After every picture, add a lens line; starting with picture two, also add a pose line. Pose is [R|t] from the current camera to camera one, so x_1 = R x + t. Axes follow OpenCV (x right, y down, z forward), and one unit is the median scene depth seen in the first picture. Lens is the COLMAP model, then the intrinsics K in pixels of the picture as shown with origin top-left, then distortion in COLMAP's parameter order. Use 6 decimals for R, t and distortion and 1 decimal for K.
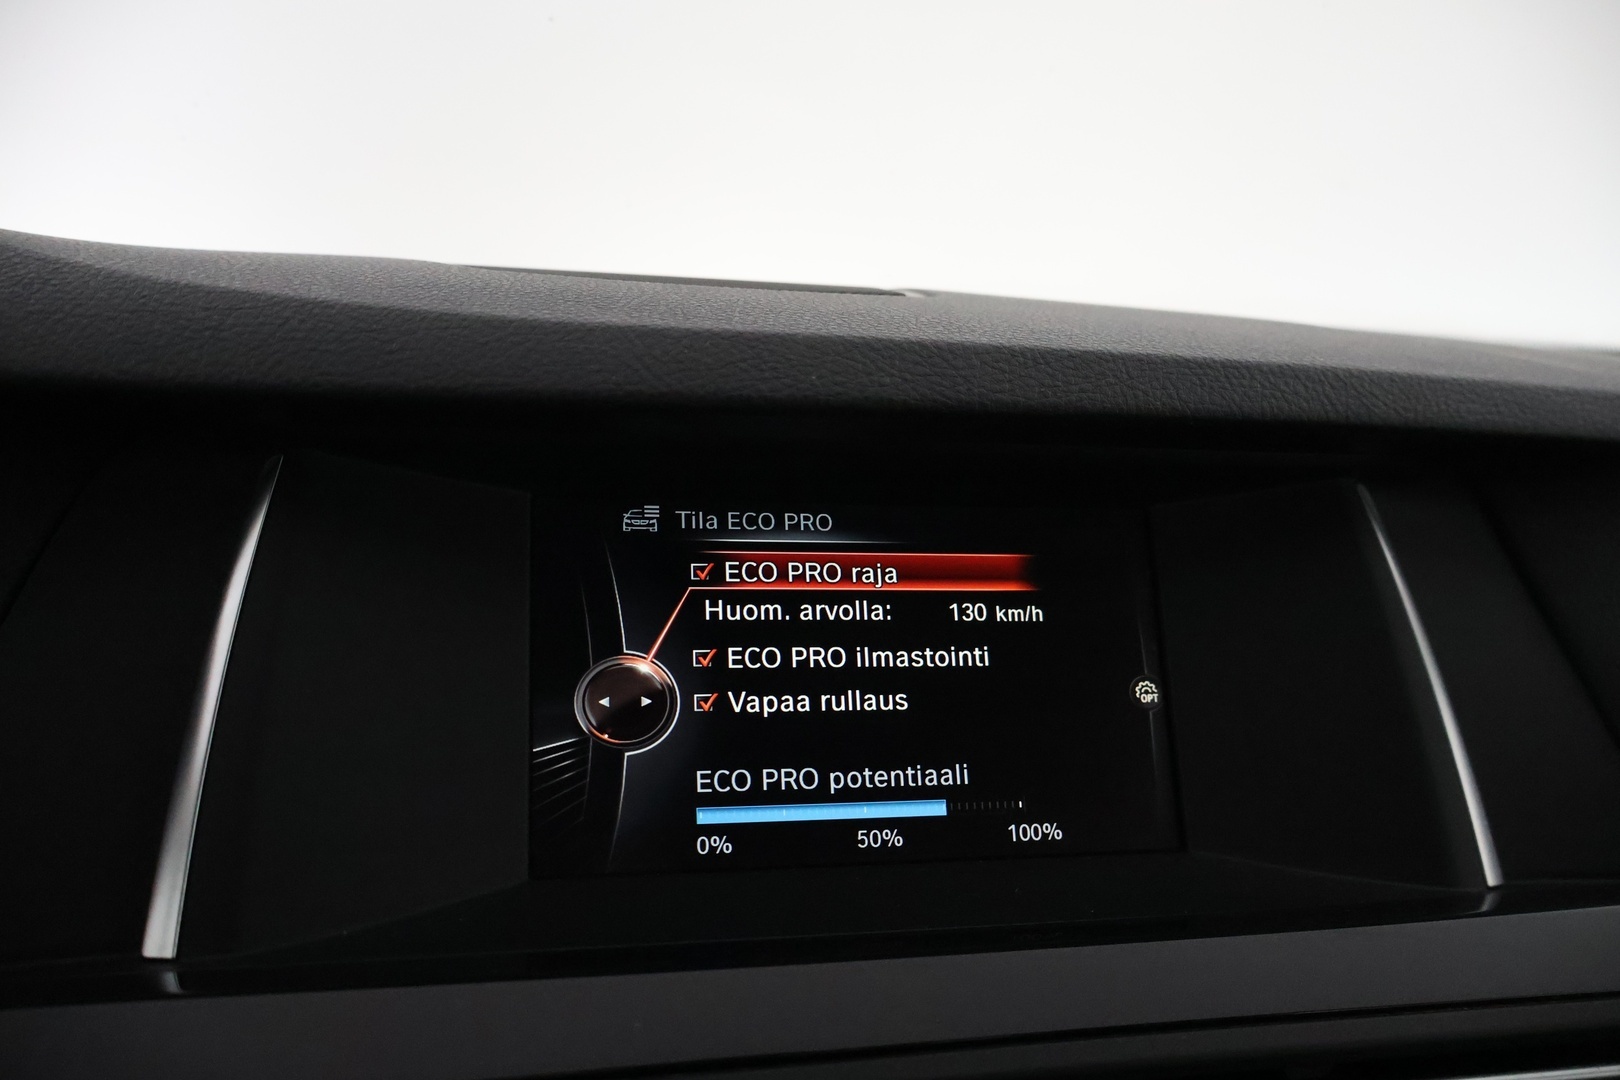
lens RADIAL K [[1341.9, 0, 822.1], [0, 1341.9, 530.7], [0, 0, 1]] dist [0.006450, -0.010647]
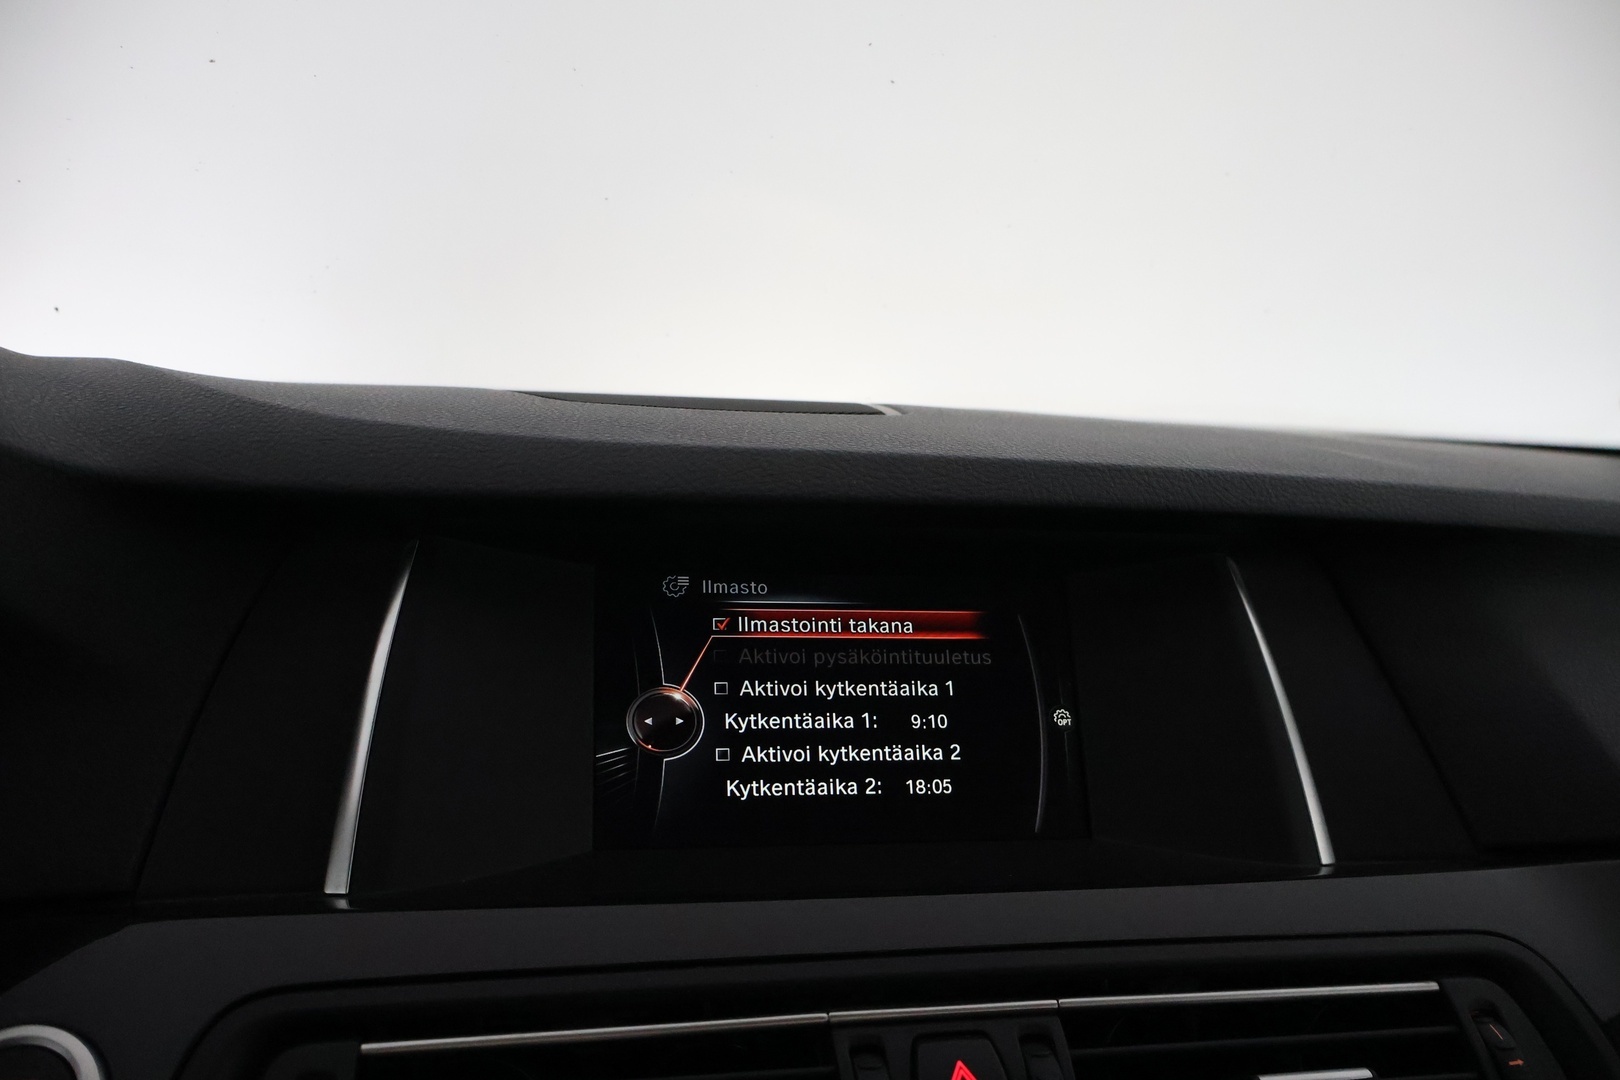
lens RADIAL K [[1341.9, 0, 807.2], [0, 1341.9, 547.3], [0, 0, 1]] dist [0.006450, -0.010647]
pose [[0.999078, -0.005678, -0.042562, 0.055747], [0.003682, 0.998896, -0.046826, 0.016863], [0.042780, 0.046626, 0.997996, -0.349078]]
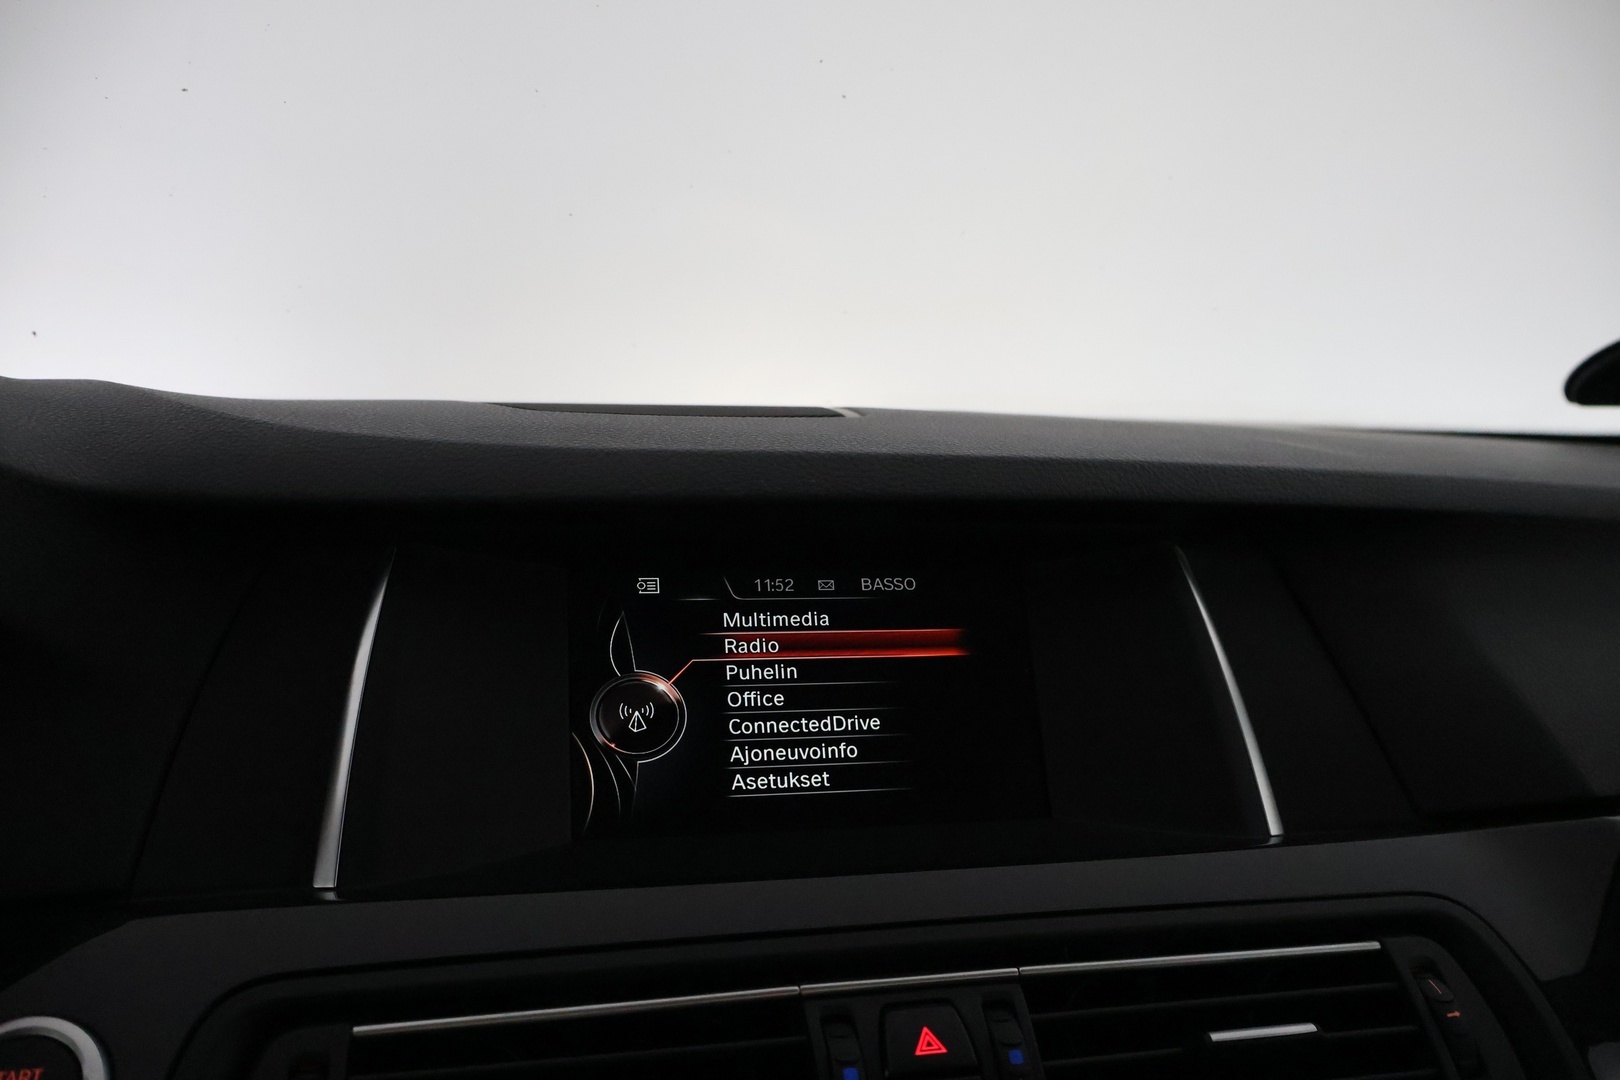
lens RADIAL K [[1341.9, 0, 808.8], [0, 1341.9, 549.6], [0, 0, 1]] dist [0.006450, -0.010647]
pose [[0.999166, -0.031319, -0.026185, 0.074468], [0.029912, 0.998174, -0.052484, 0.033703], [0.027781, 0.051657, 0.998278, -0.404690]]
